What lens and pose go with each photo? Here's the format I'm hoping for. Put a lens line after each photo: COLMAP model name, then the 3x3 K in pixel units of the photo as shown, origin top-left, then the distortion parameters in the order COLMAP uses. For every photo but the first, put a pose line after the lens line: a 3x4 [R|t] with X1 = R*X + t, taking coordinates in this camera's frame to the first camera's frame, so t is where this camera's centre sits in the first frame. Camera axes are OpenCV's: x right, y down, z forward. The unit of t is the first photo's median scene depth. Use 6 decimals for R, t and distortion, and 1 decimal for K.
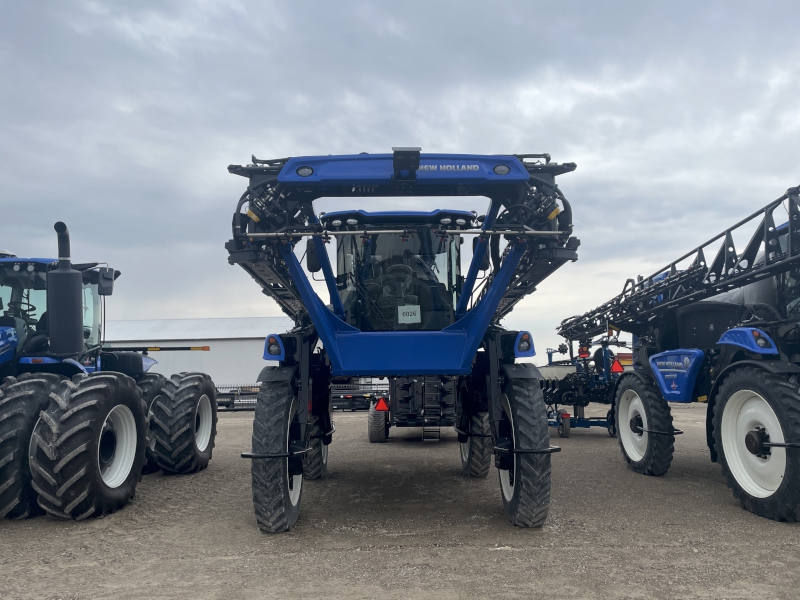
lens RADIAL K [[613.2, 0, 400.0], [0, 613.2, 300.0], [0, 0, 1]] dist [0.011154, 0.003685]
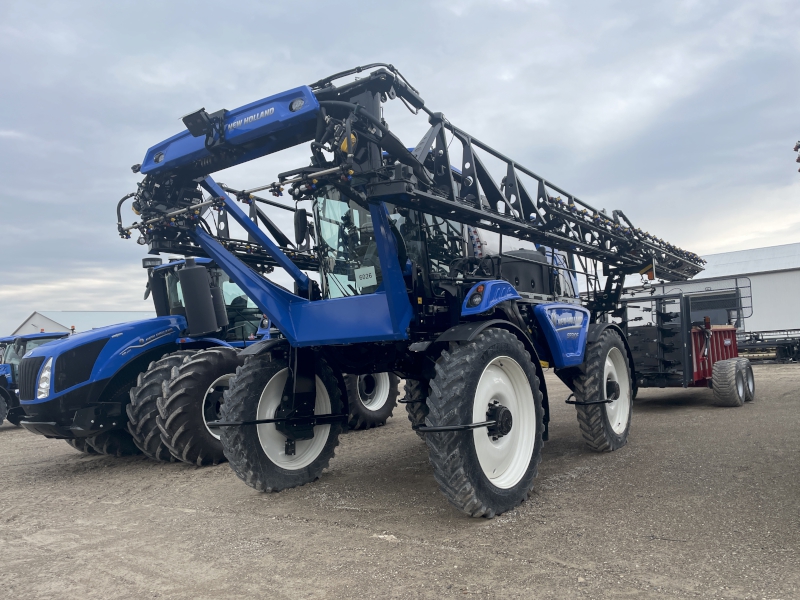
lens RADIAL K [[614.7, 0, 400.7], [0, 614.7, 322.7], [0, 0, 1]] dist [0.076802, -0.000186]
pose [[0.801864, -0.058872, -0.594600, 0.493536], [0.125443, 0.989543, 0.071195, 0.026386], [0.584190, -0.131677, 0.800864, 0.228501]]
